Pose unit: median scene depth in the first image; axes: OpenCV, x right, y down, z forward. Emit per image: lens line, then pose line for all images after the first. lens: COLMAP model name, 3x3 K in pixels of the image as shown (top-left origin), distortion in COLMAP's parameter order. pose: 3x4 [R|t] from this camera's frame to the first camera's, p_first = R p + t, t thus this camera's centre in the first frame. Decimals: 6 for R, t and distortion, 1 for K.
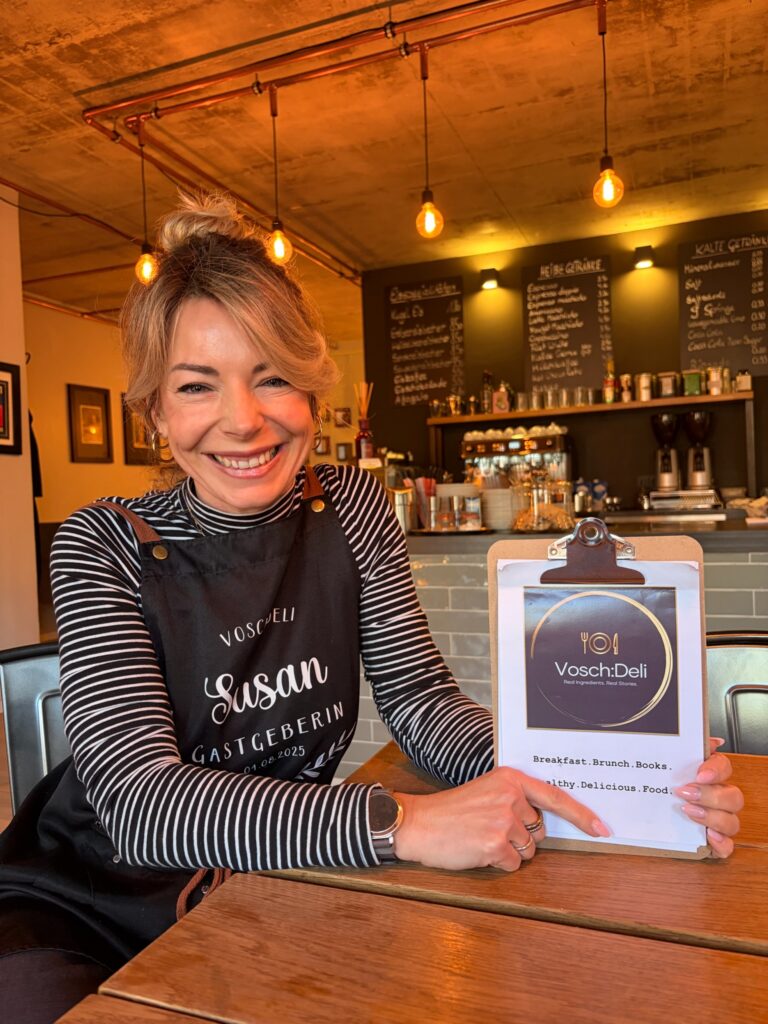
lens RADIAL K [[769.9, 0, 384.0], [0, 769.9, 512.0], [0, 0, 1]] dist [0.051095, -0.002350]
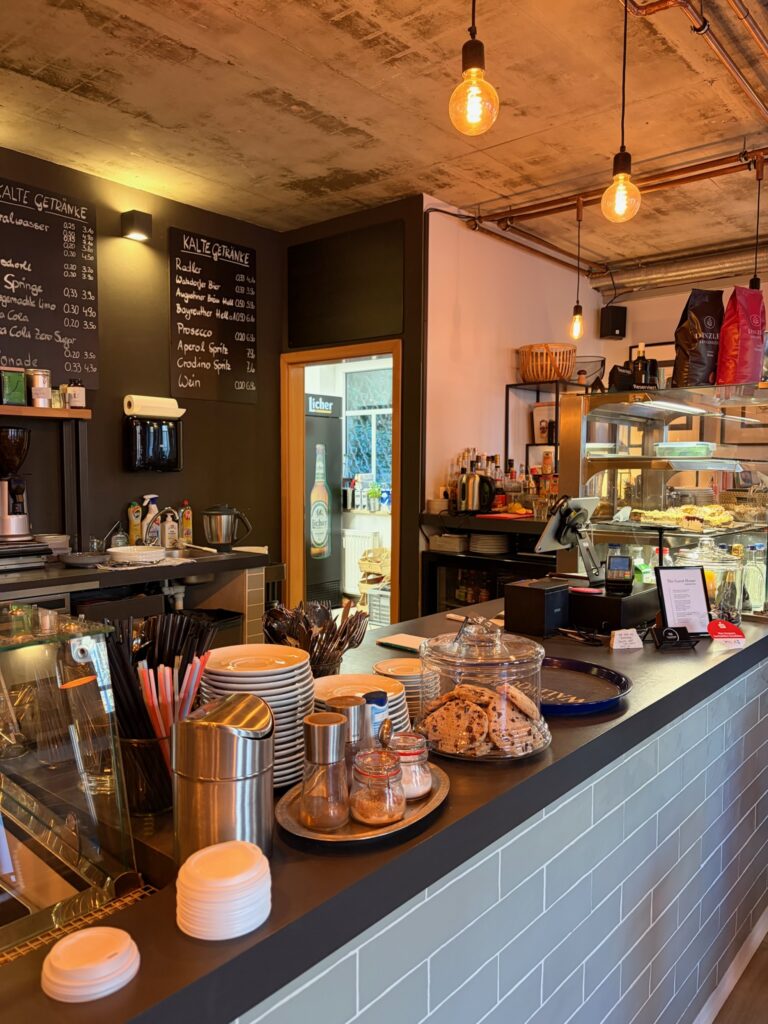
lens RADIAL K [[769.9, 0, 384.0], [0, 769.9, 512.0], [0, 0, 1]] dist [0.051095, -0.002350]
pose [[0.336011, -0.029094, 0.941409, -0.140869], [0.002742, 0.999549, 0.029912, -0.073759], [-0.941854, -0.007469, 0.335939, 0.452931]]
